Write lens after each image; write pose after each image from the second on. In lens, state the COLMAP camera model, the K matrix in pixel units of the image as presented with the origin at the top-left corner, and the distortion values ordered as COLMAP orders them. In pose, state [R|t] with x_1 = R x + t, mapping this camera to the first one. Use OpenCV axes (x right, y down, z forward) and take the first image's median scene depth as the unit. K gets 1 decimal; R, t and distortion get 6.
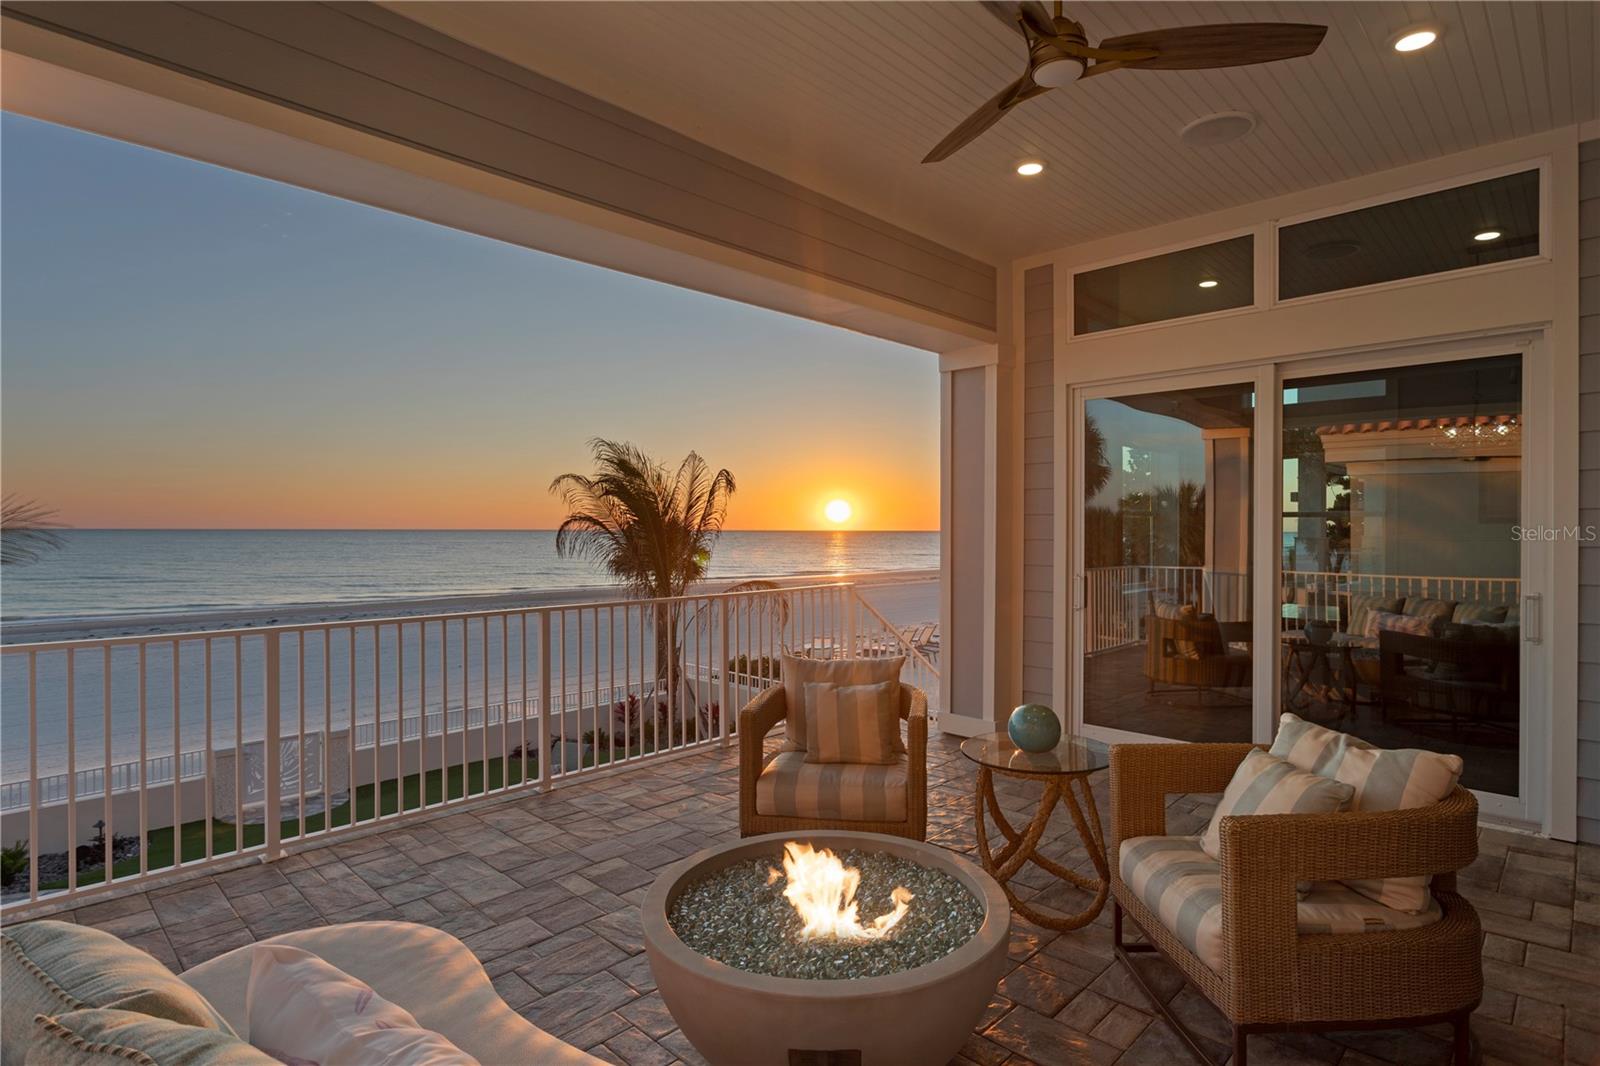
lens RADIAL K [[860.7, 0, 828.1], [0, 860.7, 525.7], [0, 0, 1]] dist [0.008245, -0.005527]
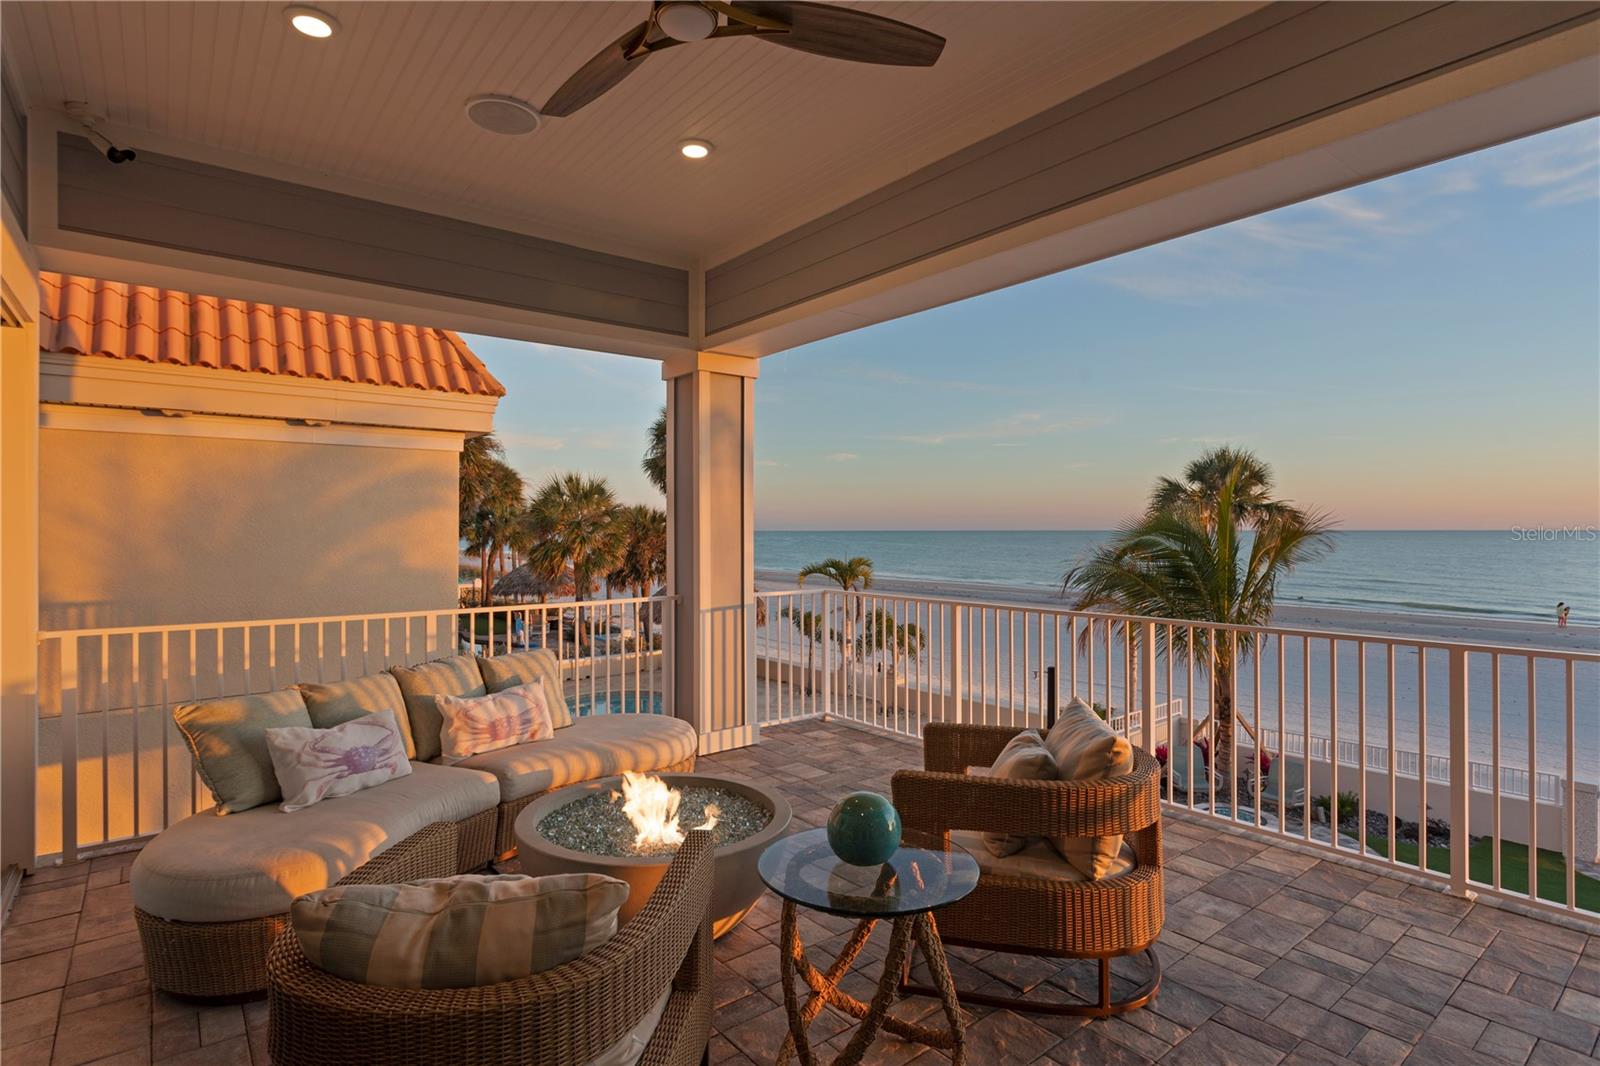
lens RADIAL K [[860.7, 0, 795.3], [0, 860.7, 525.8], [0, 0, 1]] dist [0.008245, -0.005527]
pose [[-0.170137, -0.001726, -0.985419, 0.594773], [-0.001815, 0.999997, -0.001438, -0.003830], [0.985419, 0.001543, -0.170140, 0.678962]]
